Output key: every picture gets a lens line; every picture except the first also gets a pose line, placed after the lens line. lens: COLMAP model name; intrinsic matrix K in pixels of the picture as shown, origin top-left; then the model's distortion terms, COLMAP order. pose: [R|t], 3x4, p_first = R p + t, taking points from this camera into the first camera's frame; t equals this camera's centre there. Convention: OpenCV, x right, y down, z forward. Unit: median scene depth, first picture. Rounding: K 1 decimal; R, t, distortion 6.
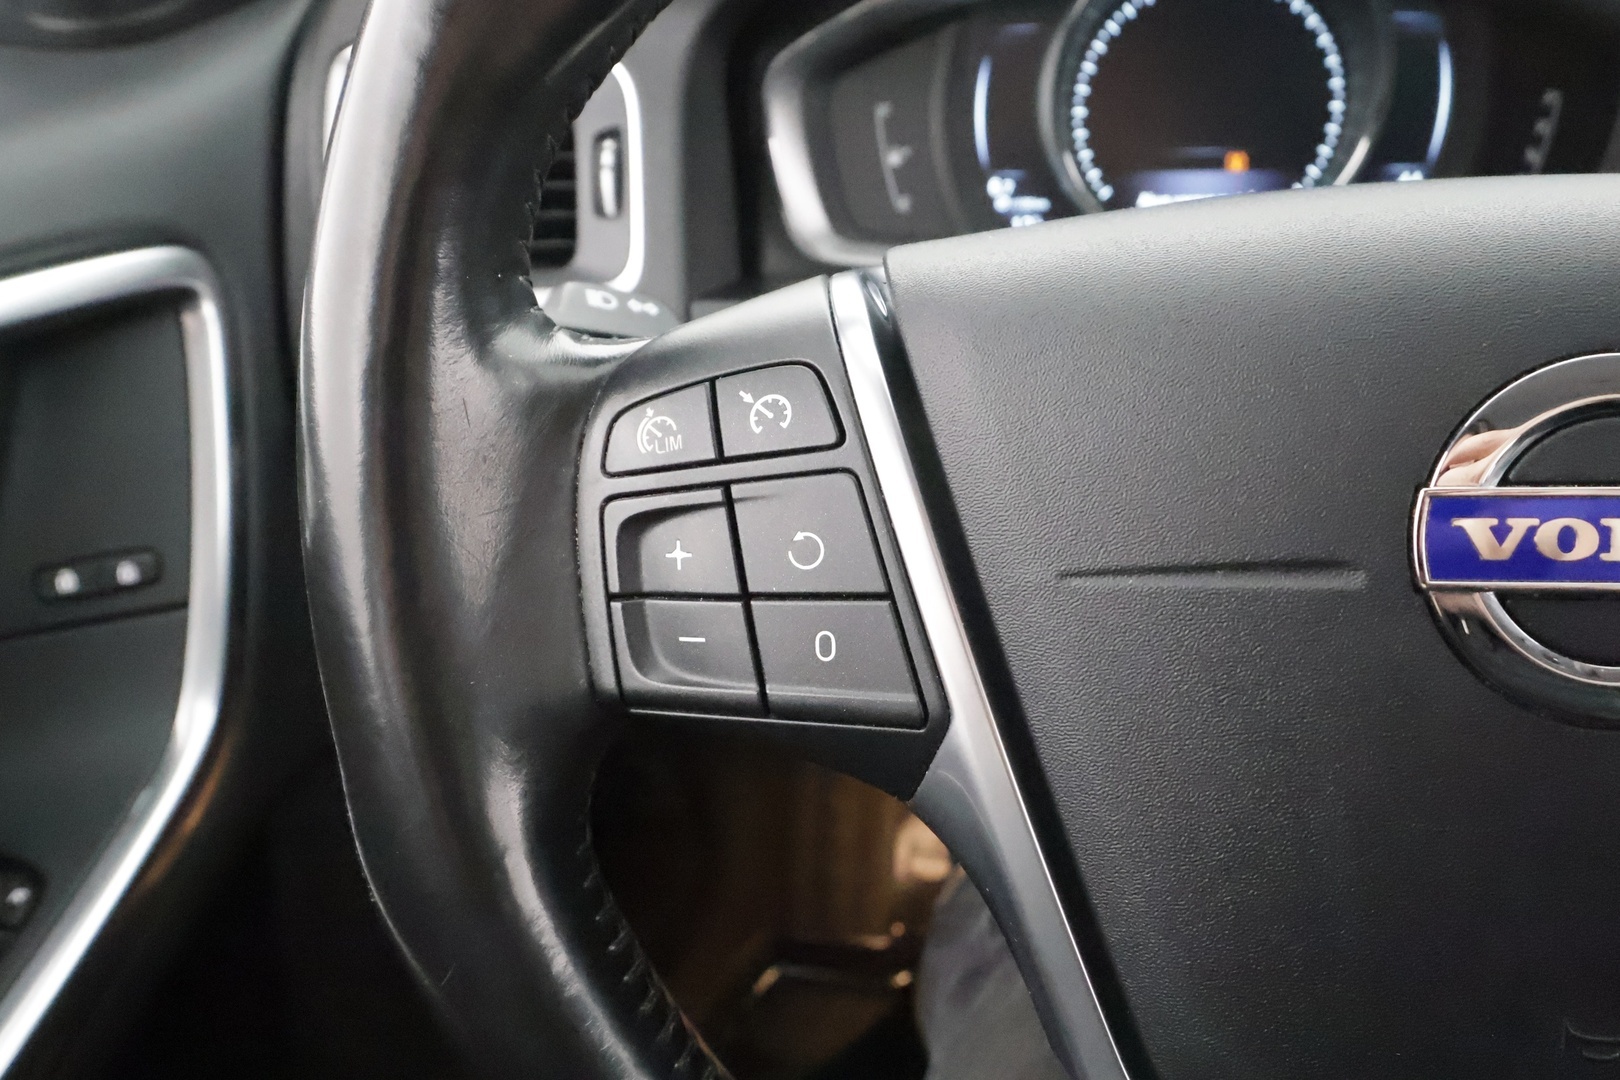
lens RADIAL K [[1339.2, 0, 809.7], [0, 1339.2, 570.5], [0, 0, 1]] dist [-0.000876, 0.002851]
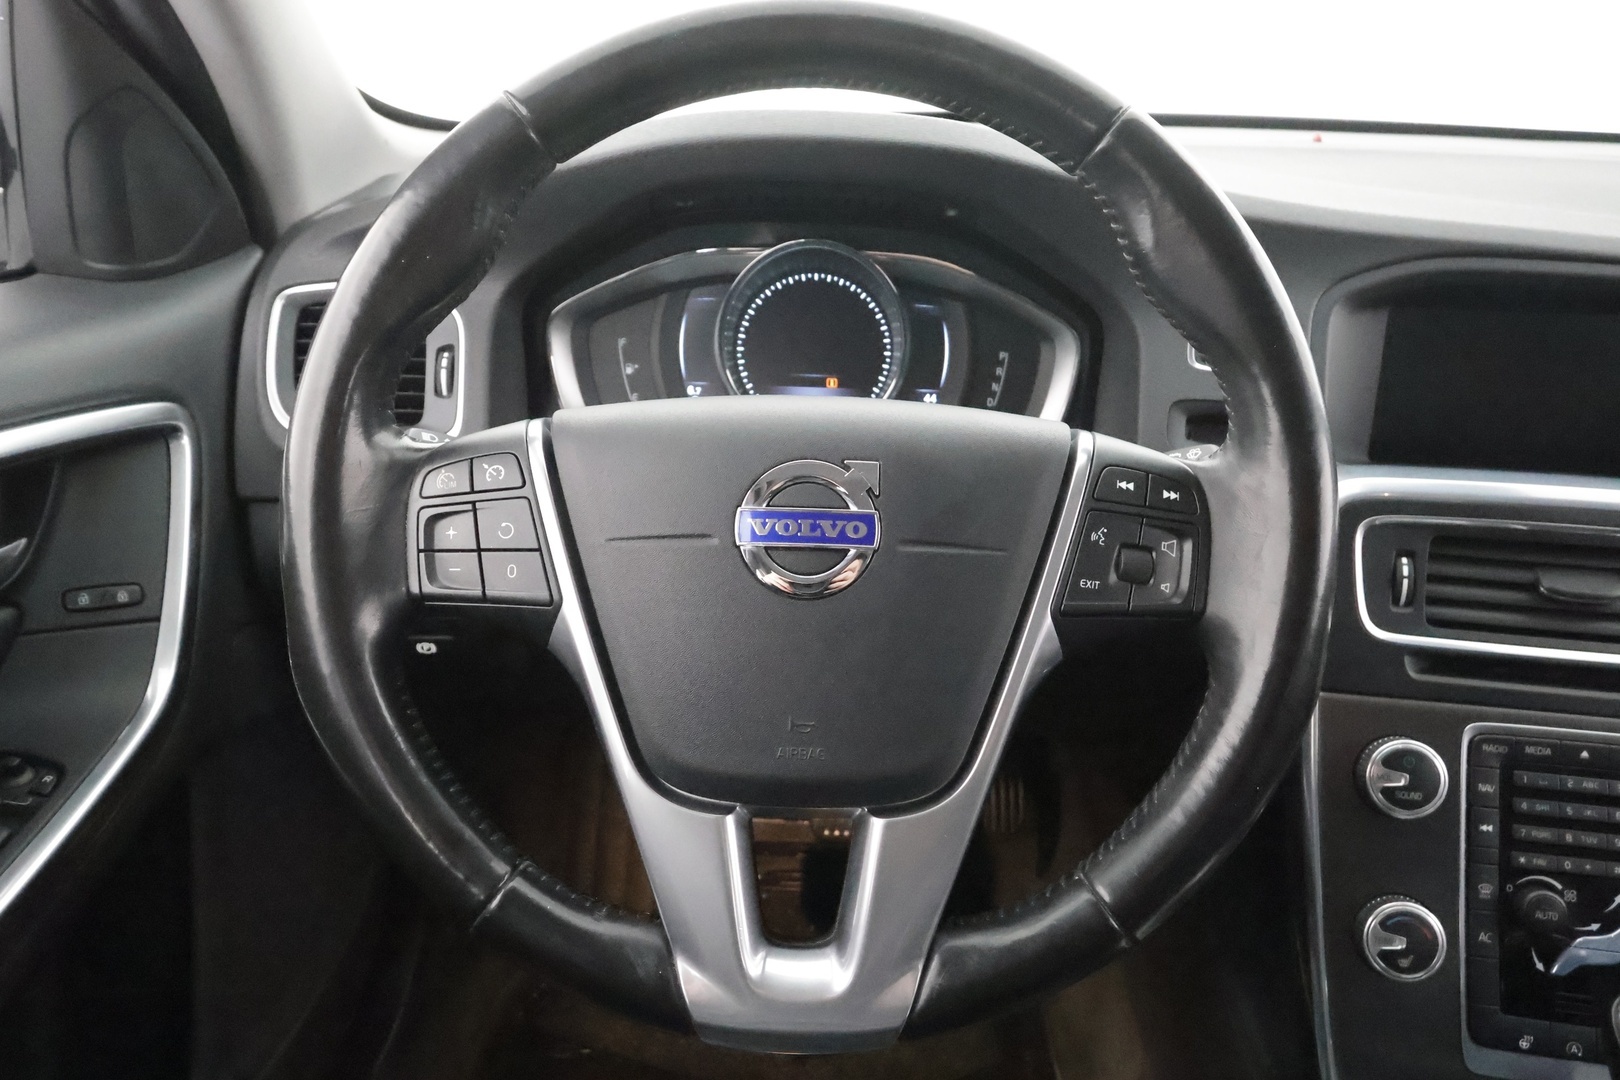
lens RADIAL K [[1289.7, 0, 760.8], [0, 1289.7, 539.2], [0, 0, 1]] dist [-0.001802, -0.000831]
pose [[0.996355, 0.041291, 0.074649, 0.258216], [-0.028324, 0.985536, -0.167080, 0.343620], [-0.080469, 0.164356, 0.983113, -1.172700]]
